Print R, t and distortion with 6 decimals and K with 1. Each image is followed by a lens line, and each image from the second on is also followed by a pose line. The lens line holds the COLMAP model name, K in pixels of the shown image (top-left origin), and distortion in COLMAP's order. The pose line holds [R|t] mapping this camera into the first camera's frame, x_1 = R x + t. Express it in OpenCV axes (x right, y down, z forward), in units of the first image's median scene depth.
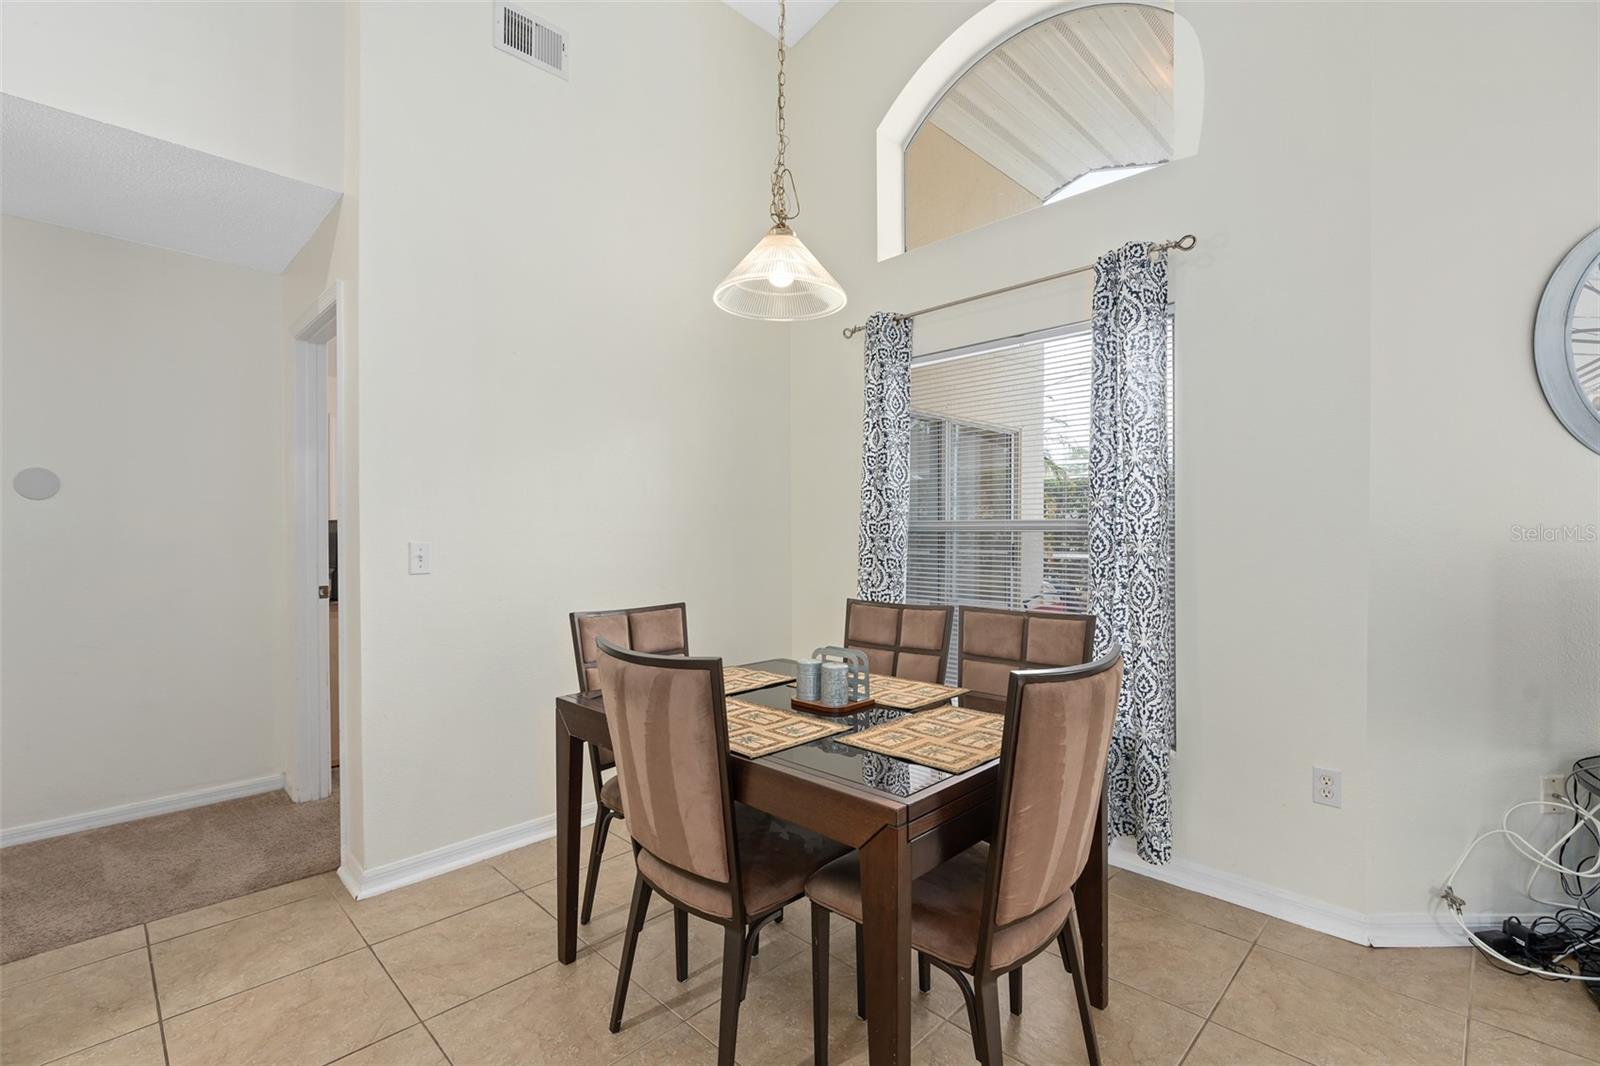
lens RADIAL K [[719.6, 0, 801.0], [0, 719.6, 535.5], [0, 0, 1]] dist [-0.012847, 0.000488]
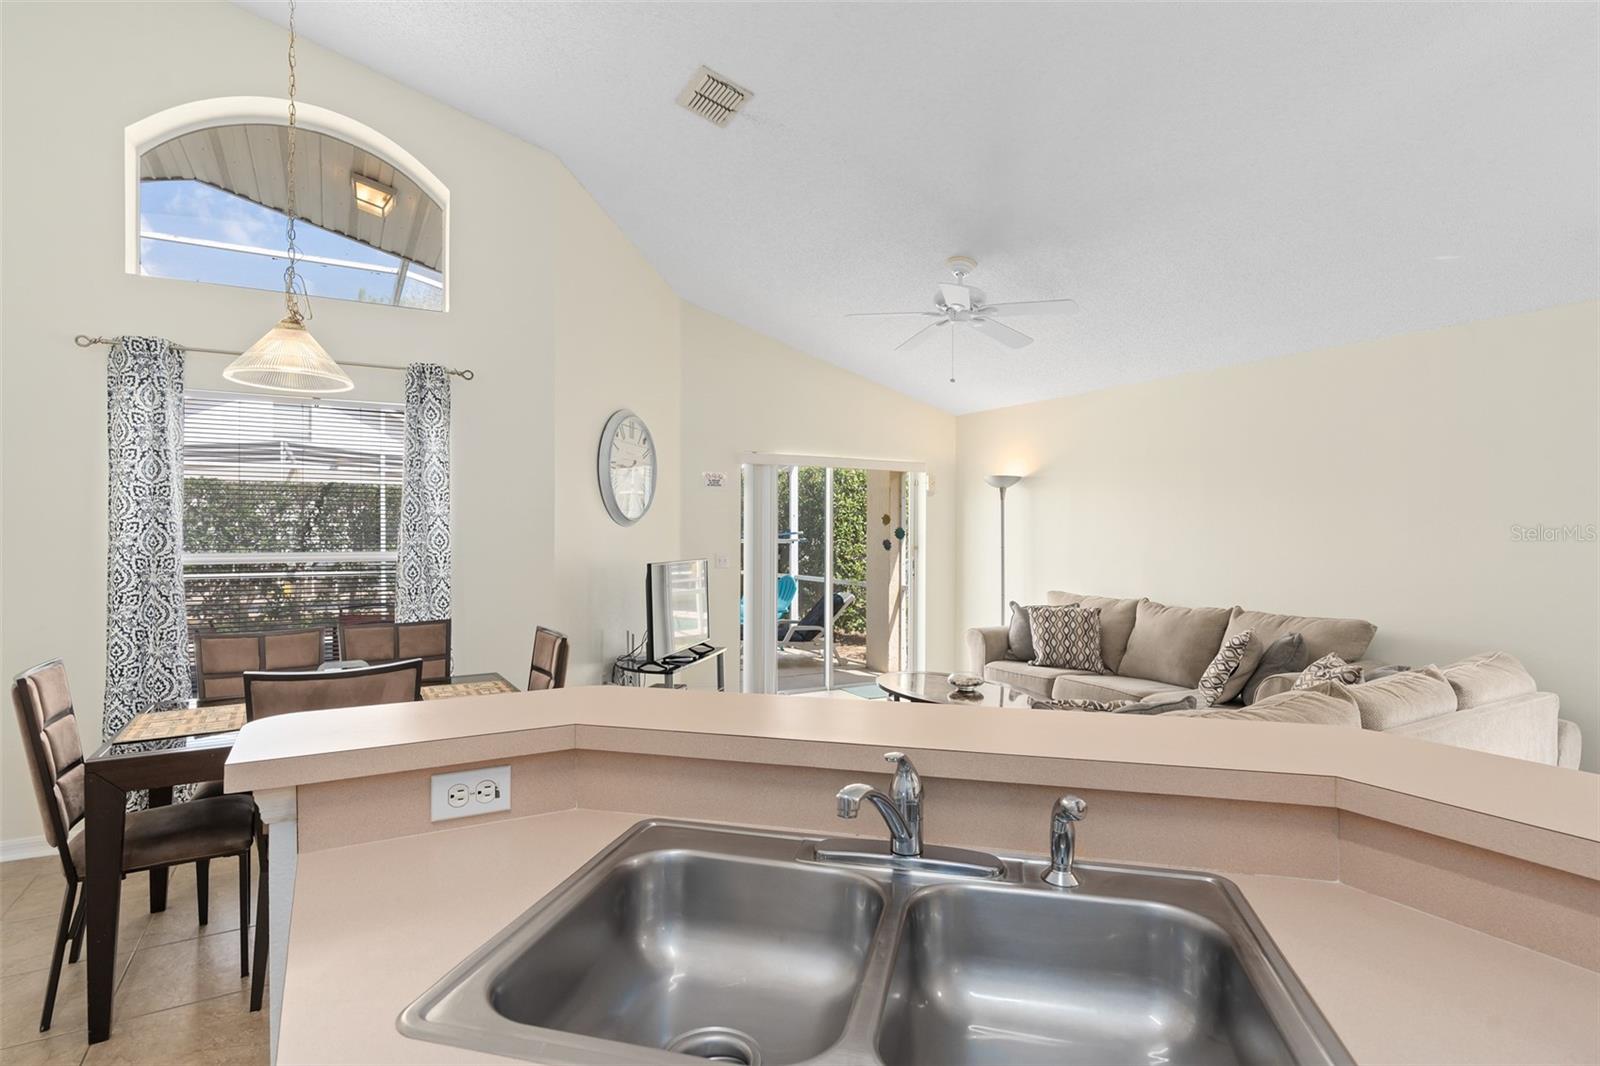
lens RADIAL K [[808.3, 0, 799.7], [0, 808.3, 539.4], [0, 0, 1]] dist [-0.002341, -0.000283]
pose [[0.251563, -0.004936, 0.967828, -0.893650], [0.006471, 0.999973, 0.003418, -0.049391], [-0.967819, 0.005403, 0.251588, -0.124009]]
